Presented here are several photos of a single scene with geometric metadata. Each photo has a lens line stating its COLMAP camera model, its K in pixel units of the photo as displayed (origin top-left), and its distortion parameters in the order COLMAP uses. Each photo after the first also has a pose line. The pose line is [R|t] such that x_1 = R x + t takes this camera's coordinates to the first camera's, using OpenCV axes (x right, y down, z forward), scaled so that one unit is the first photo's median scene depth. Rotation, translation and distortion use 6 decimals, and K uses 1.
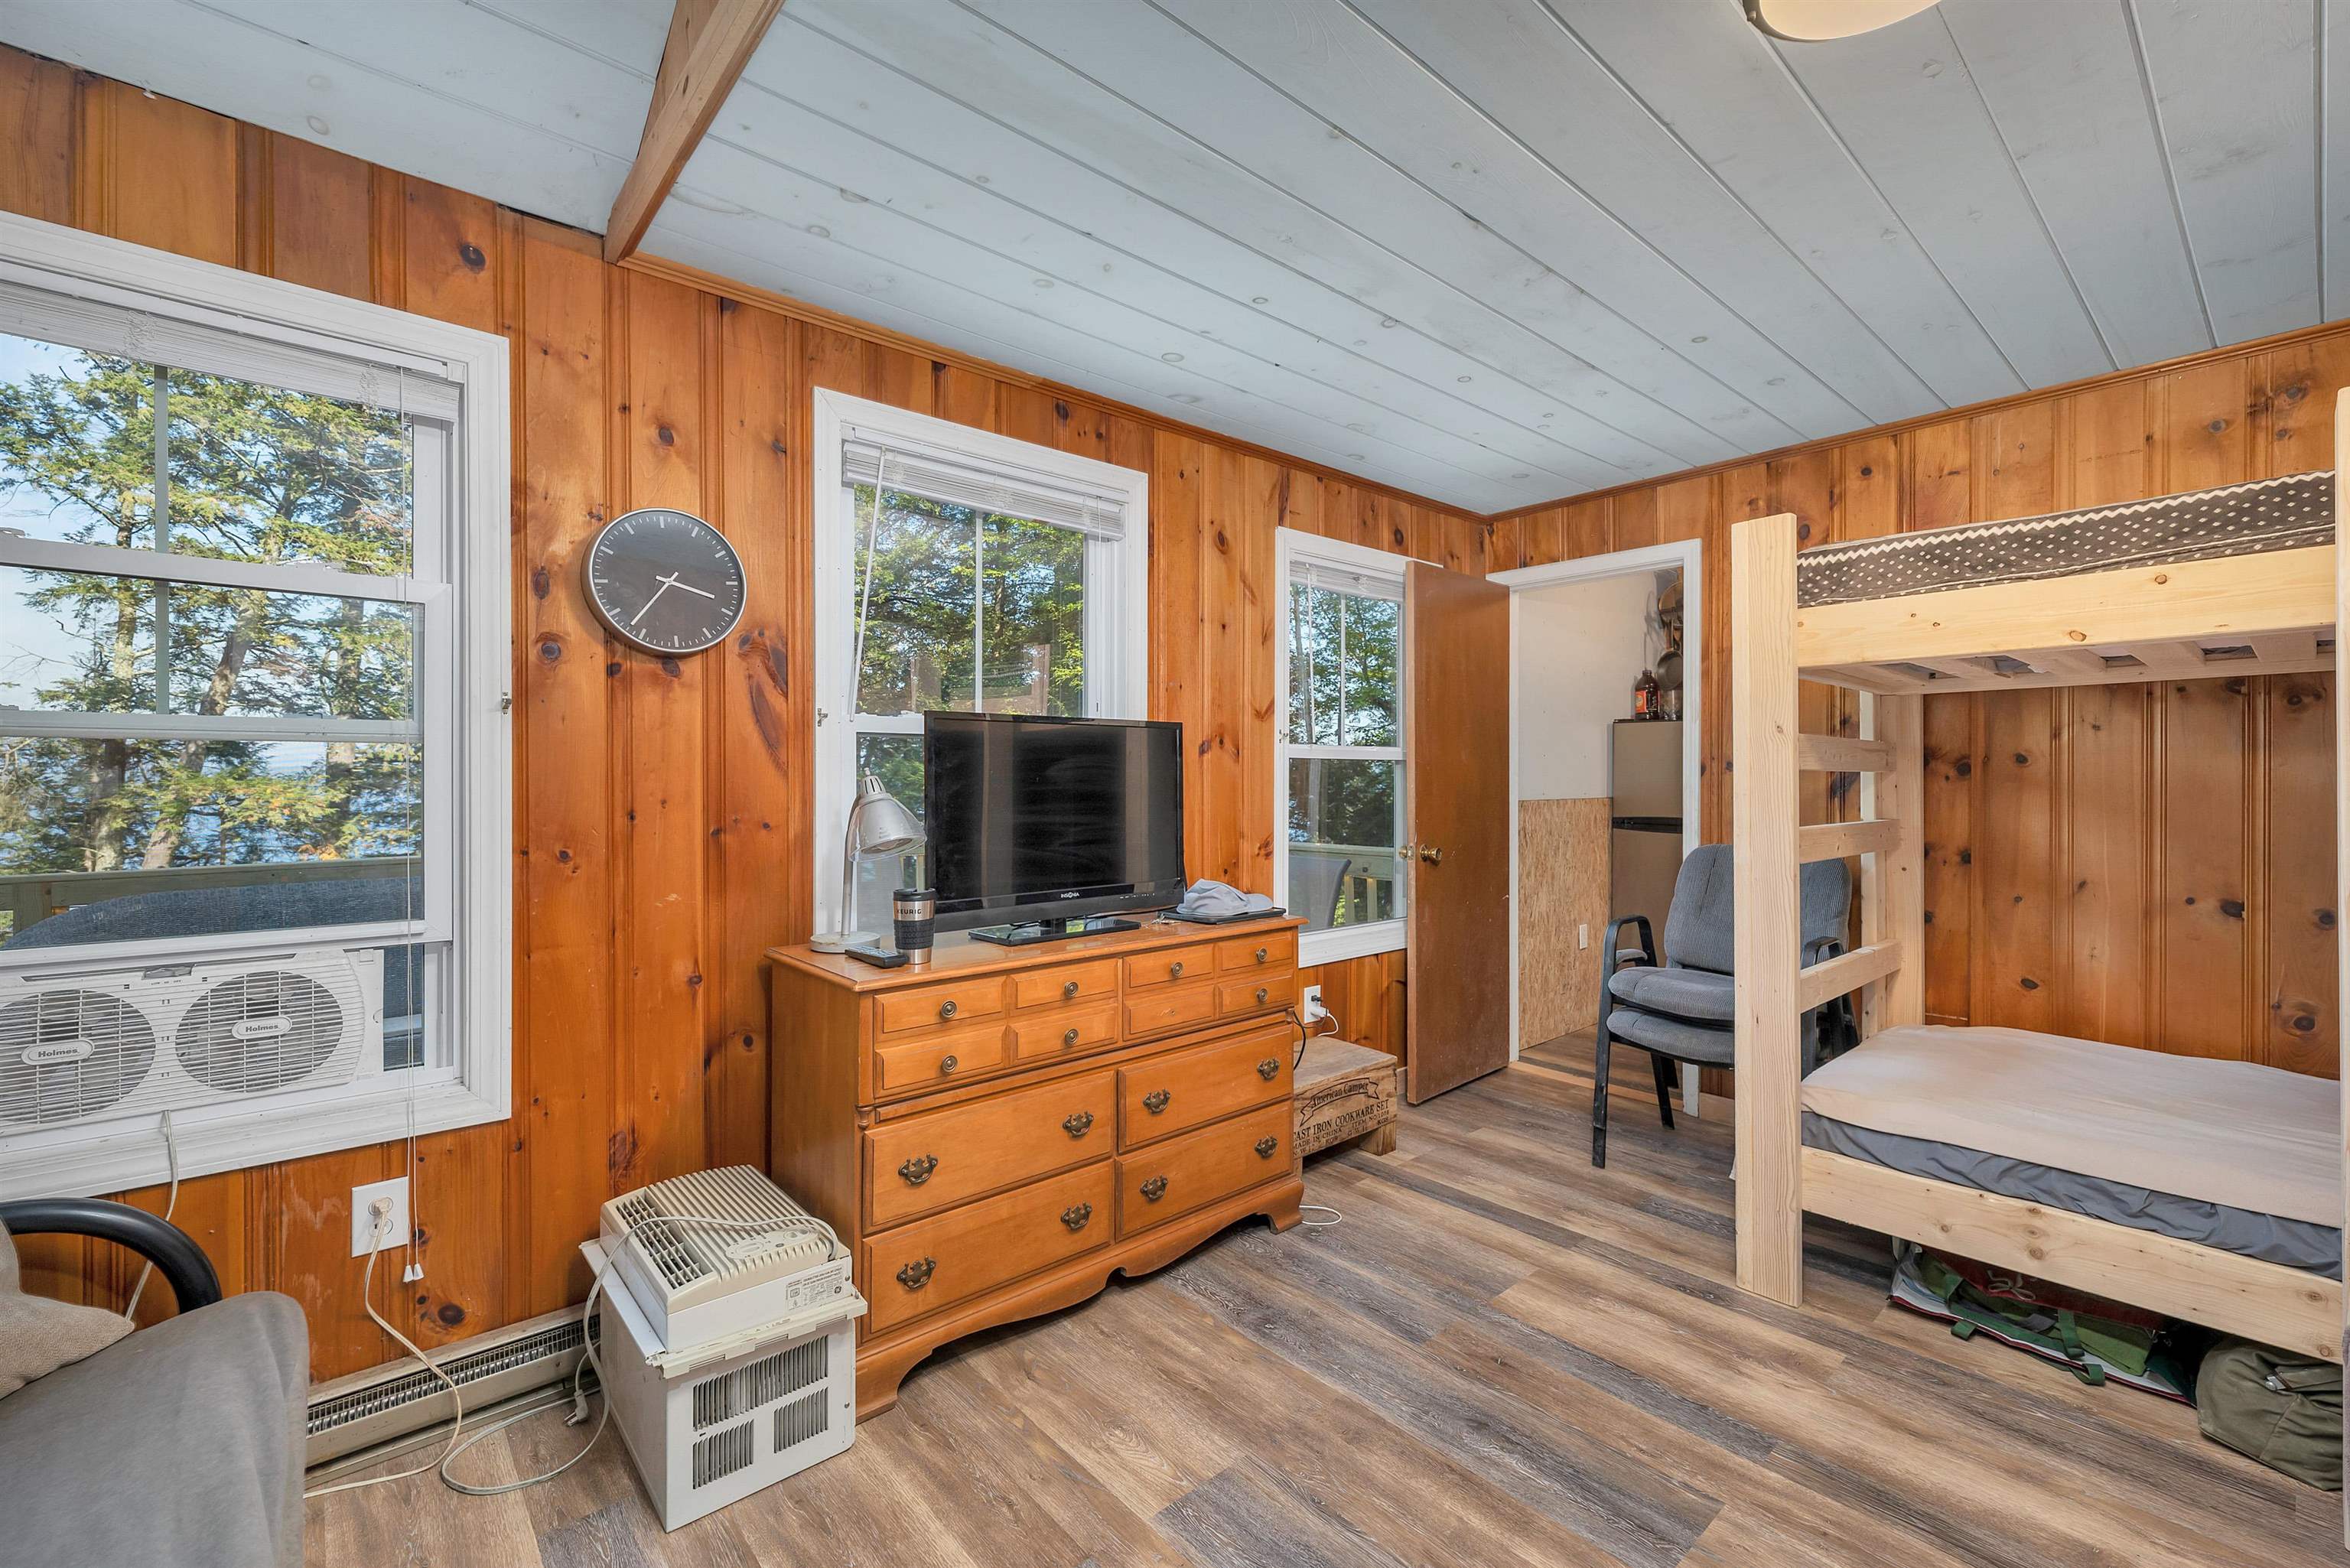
lens RADIAL K [[977.9, 0, 1153.0], [0, 977.9, 769.6], [0, 0, 1]] dist [0.001043, 0.000333]
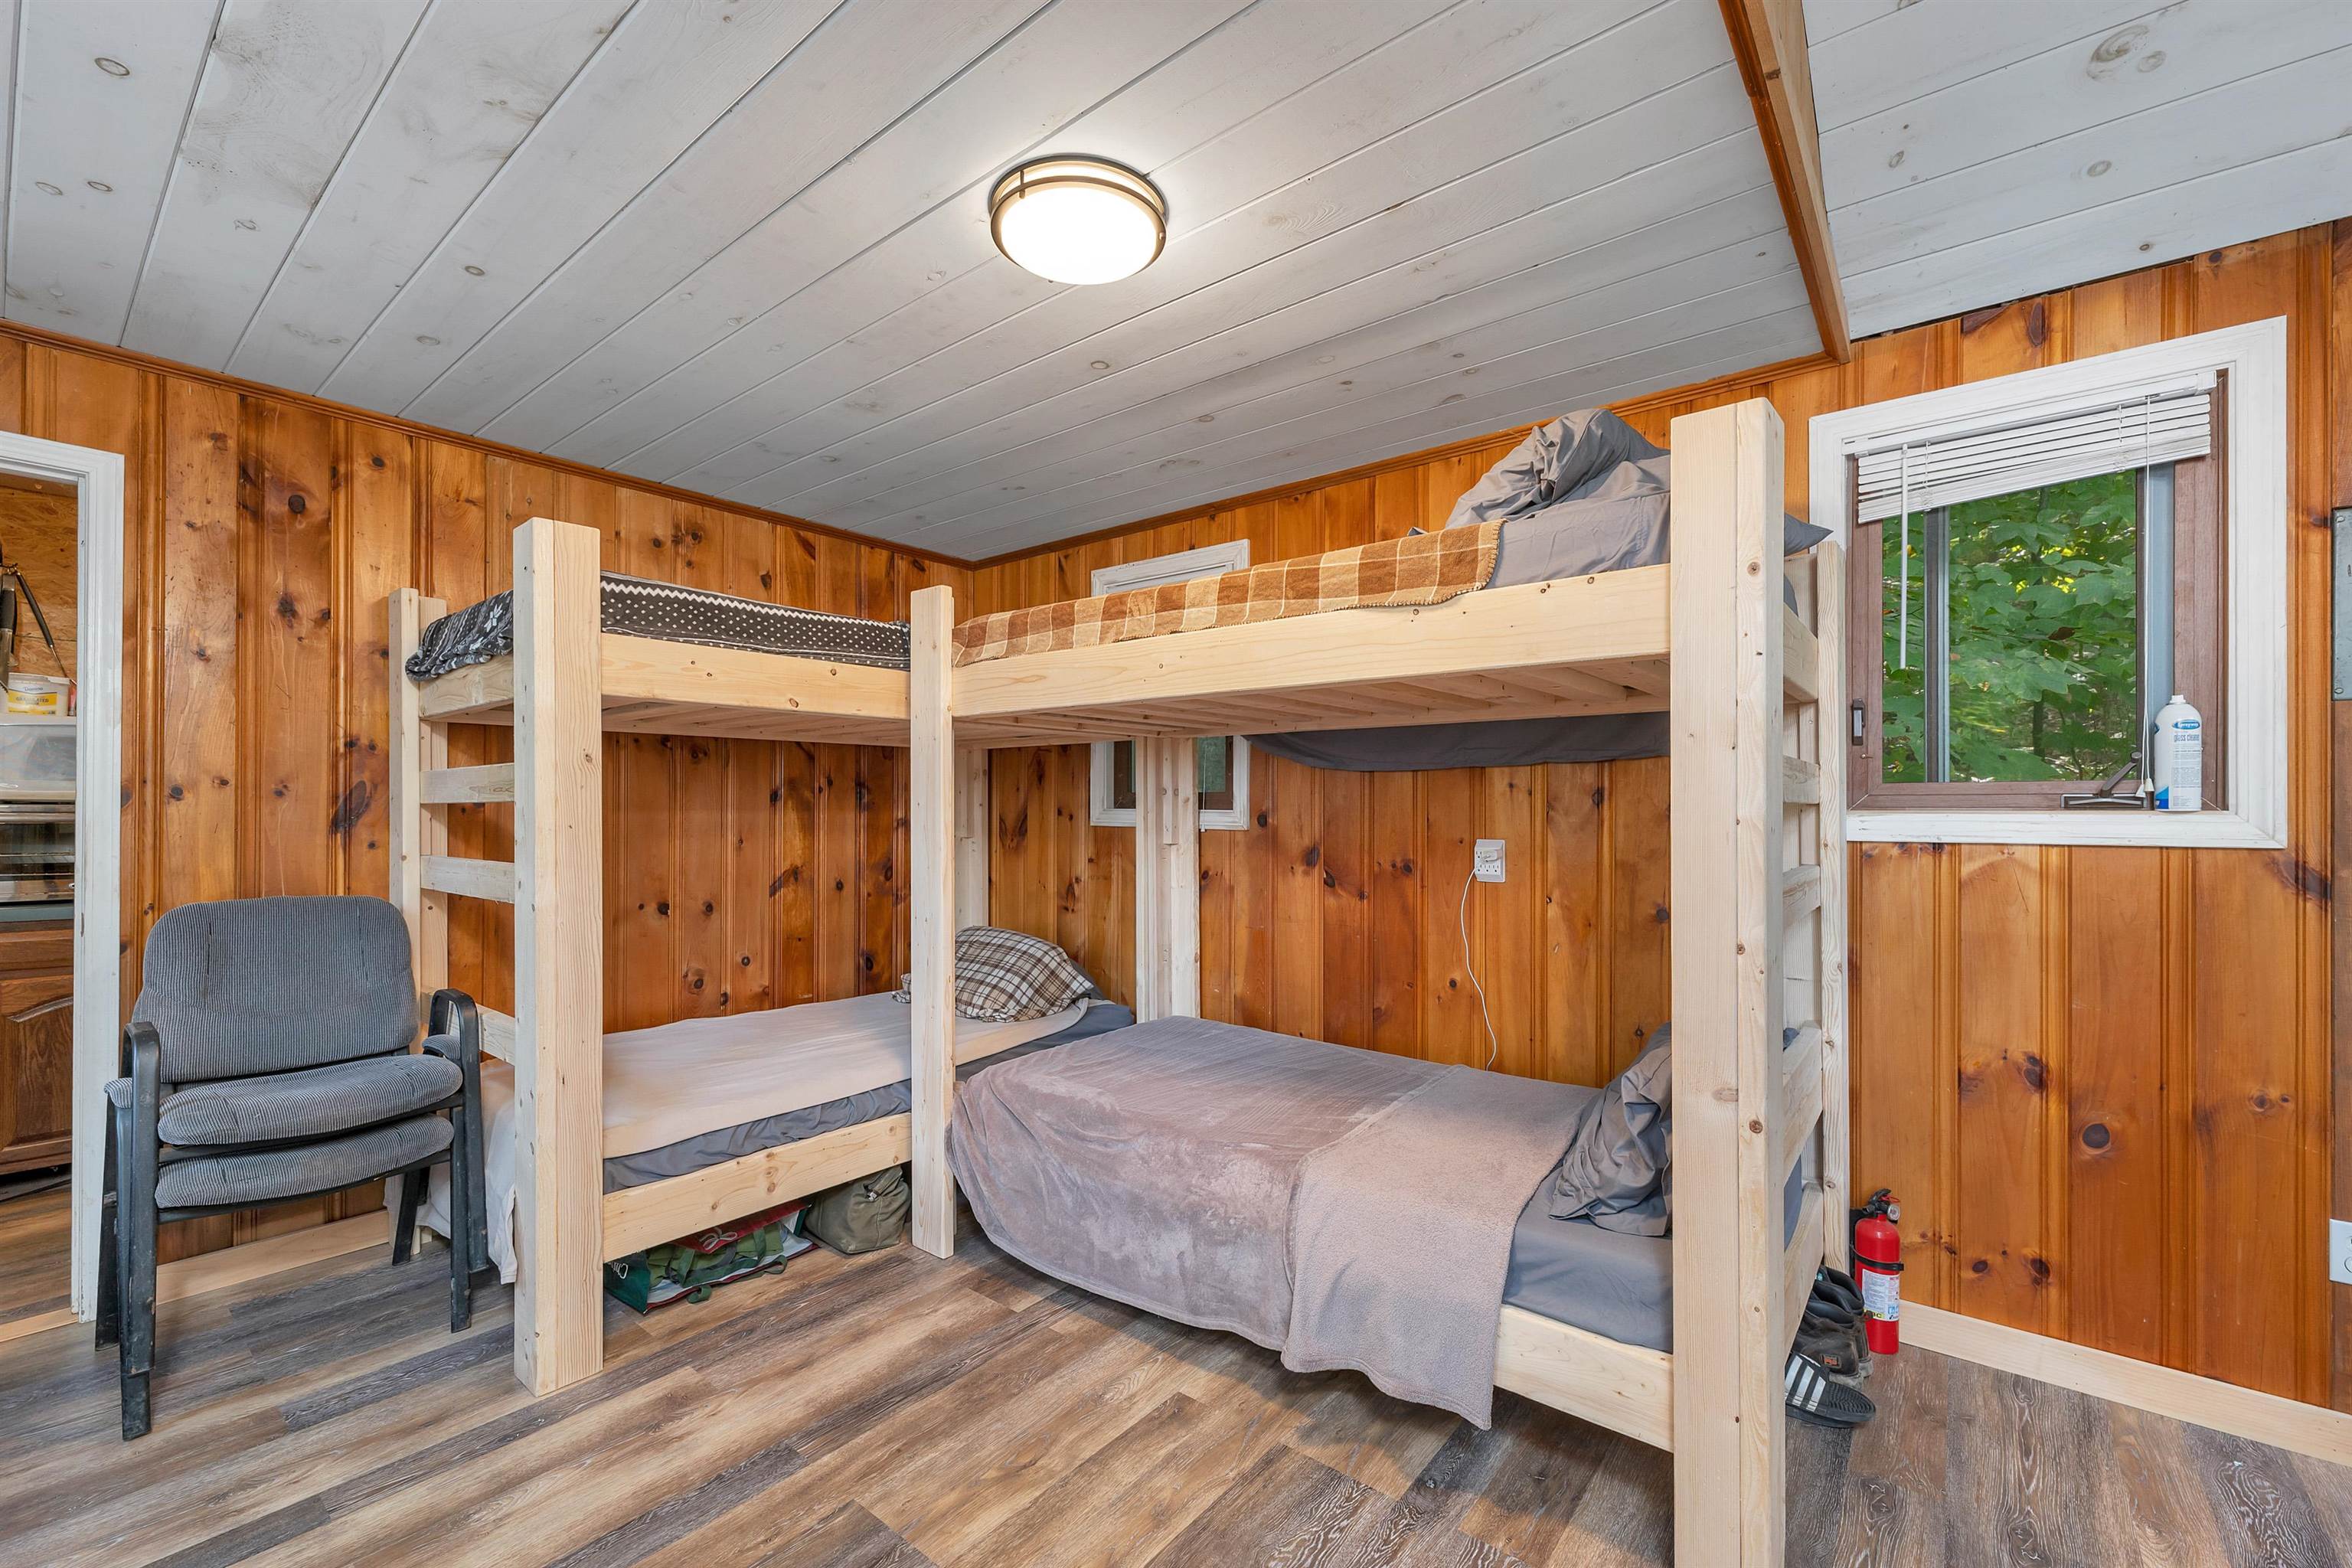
lens RADIAL K [[978.8, 0, 1188.4], [0, 978.8, 804.2], [0, 0, 1]] dist [0.001043, 0.000333]
pose [[-0.198320, 0.006247, 0.980117, -0.390380], [-0.010831, 0.999905, -0.008565, 0.003907], [-0.980077, -0.012314, -0.198234, 0.641468]]
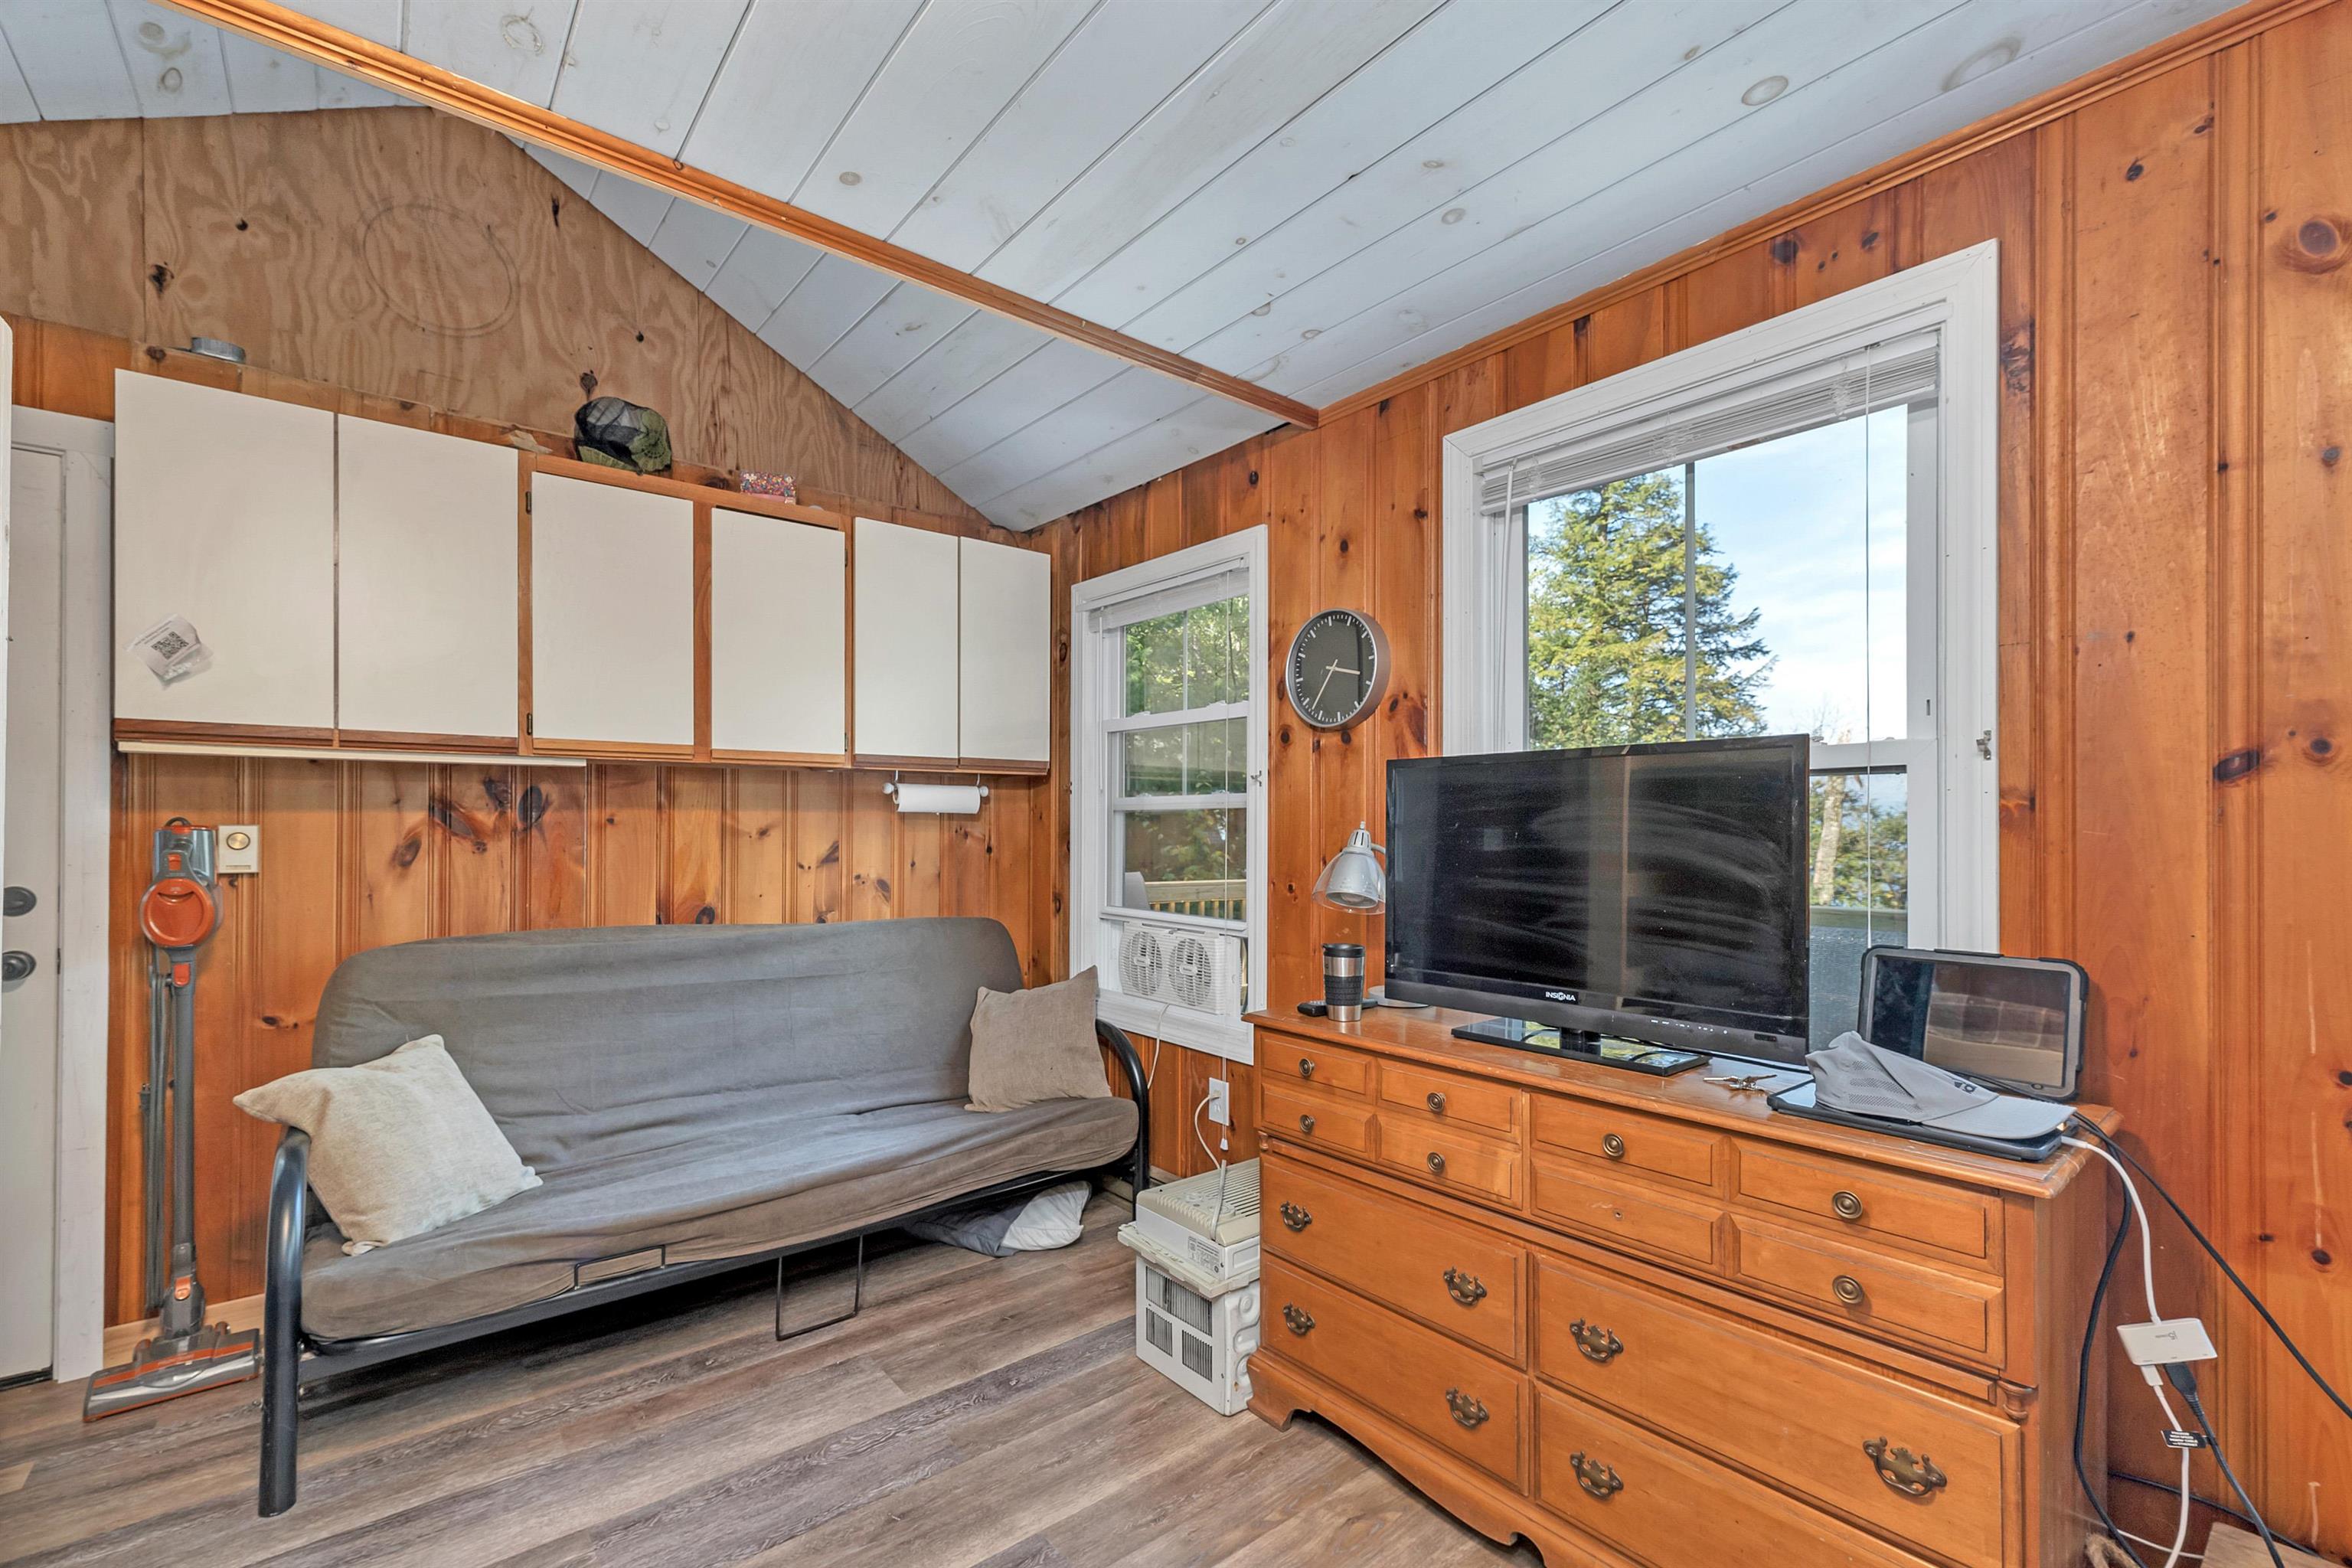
lens RADIAL K [[978.8, 0, 1199.6], [0, 978.8, 820.1], [0, 0, 1]] dist [0.001043, 0.000333]
pose [[-0.004138, -0.006271, -0.999972, 0.695930], [0.006893, 0.999956, -0.006300, 0.001545], [0.999968, -0.006919, -0.004095, 0.803990]]
